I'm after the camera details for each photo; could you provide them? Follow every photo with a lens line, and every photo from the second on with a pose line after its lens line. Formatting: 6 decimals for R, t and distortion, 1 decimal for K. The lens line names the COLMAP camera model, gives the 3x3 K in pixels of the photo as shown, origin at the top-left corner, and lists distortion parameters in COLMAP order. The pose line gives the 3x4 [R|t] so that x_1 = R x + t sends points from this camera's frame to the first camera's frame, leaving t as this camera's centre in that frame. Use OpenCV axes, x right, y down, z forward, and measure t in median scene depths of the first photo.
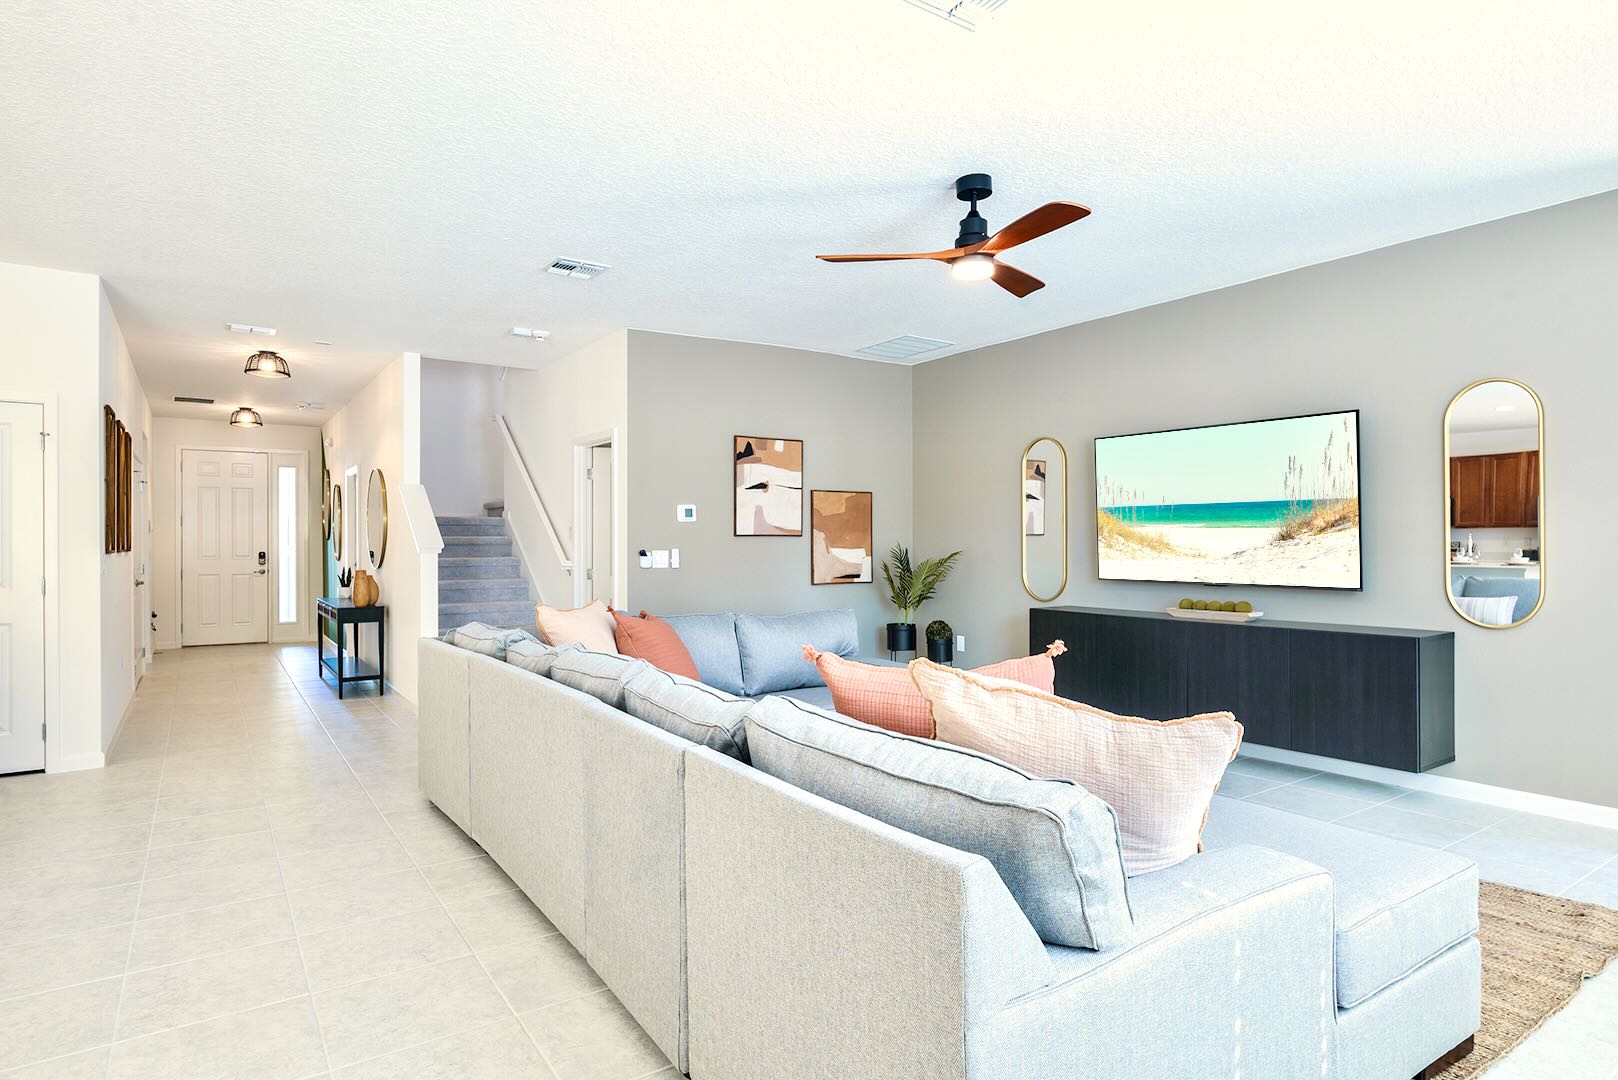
lens RADIAL K [[909.1, 0, 798.7], [0, 909.1, 540.8], [0, 0, 1]] dist [-0.003718, 0.000876]
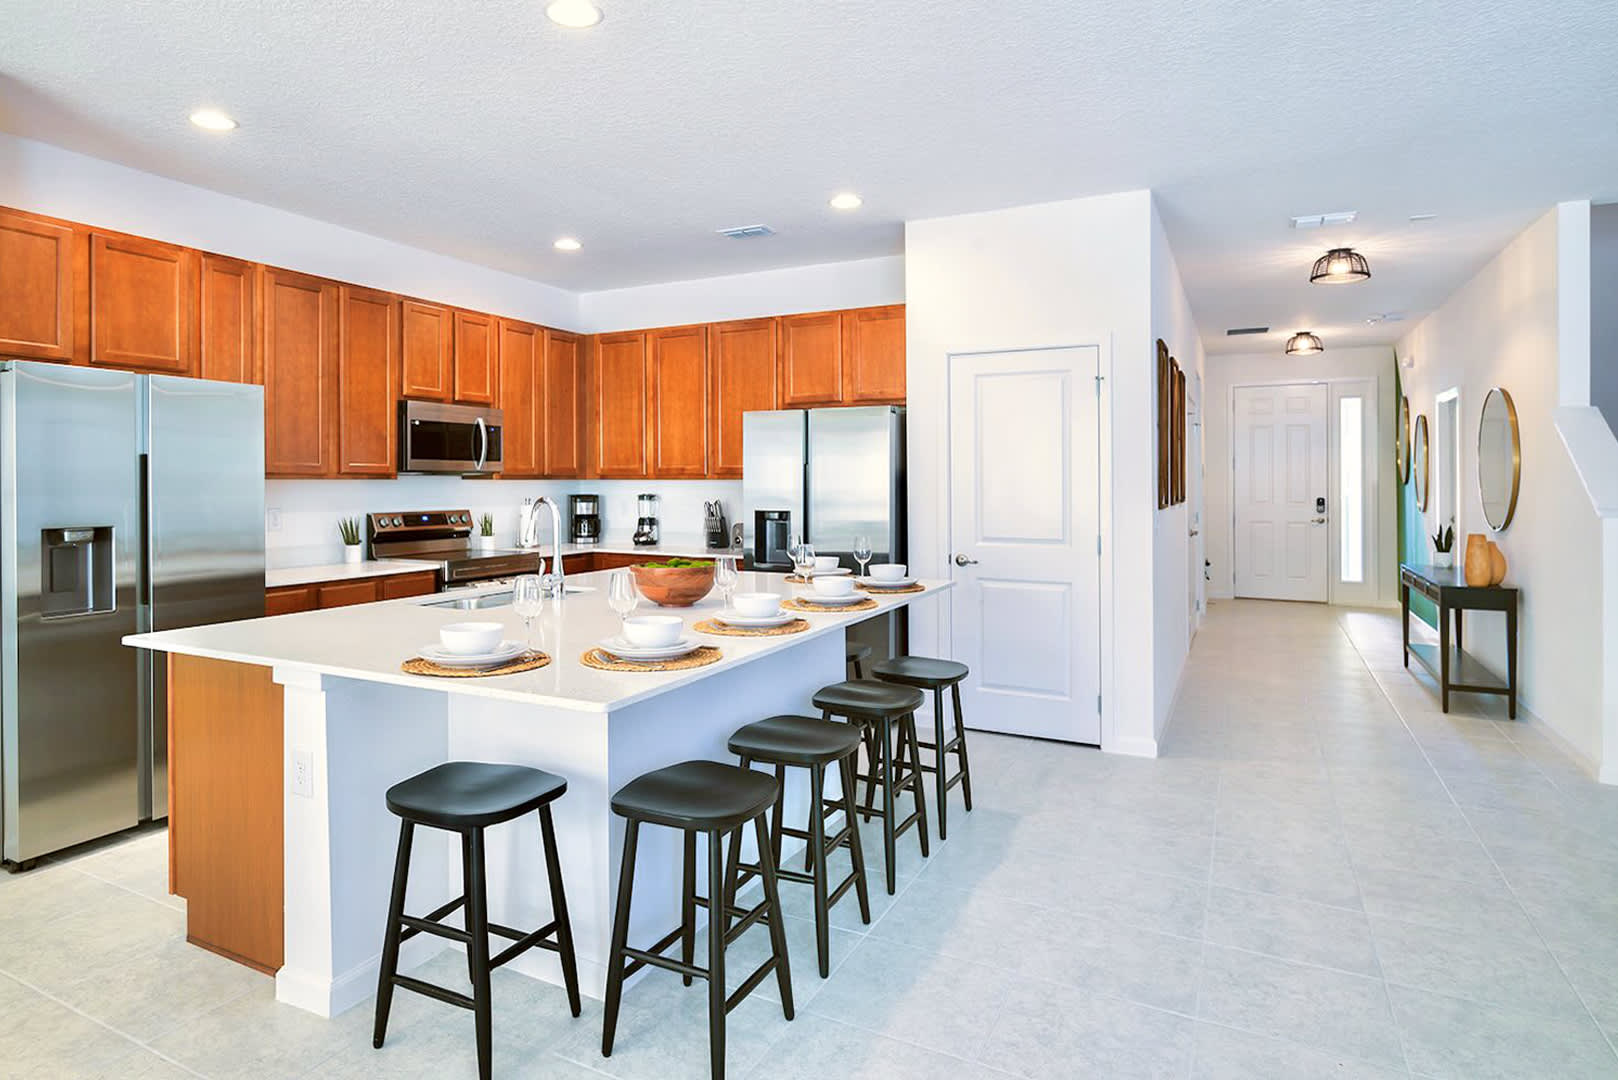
lens RADIAL K [[909.1, 0, 761.4], [0, 909.1, 481.8], [0, 0, 1]] dist [-0.003718, 0.000876]
pose [[0.477468, 0.000679, -0.878649, -0.129185], [0.004182, 0.999987, 0.003045, -0.012283], [0.878639, -0.005128, 0.477459, 0.179448]]
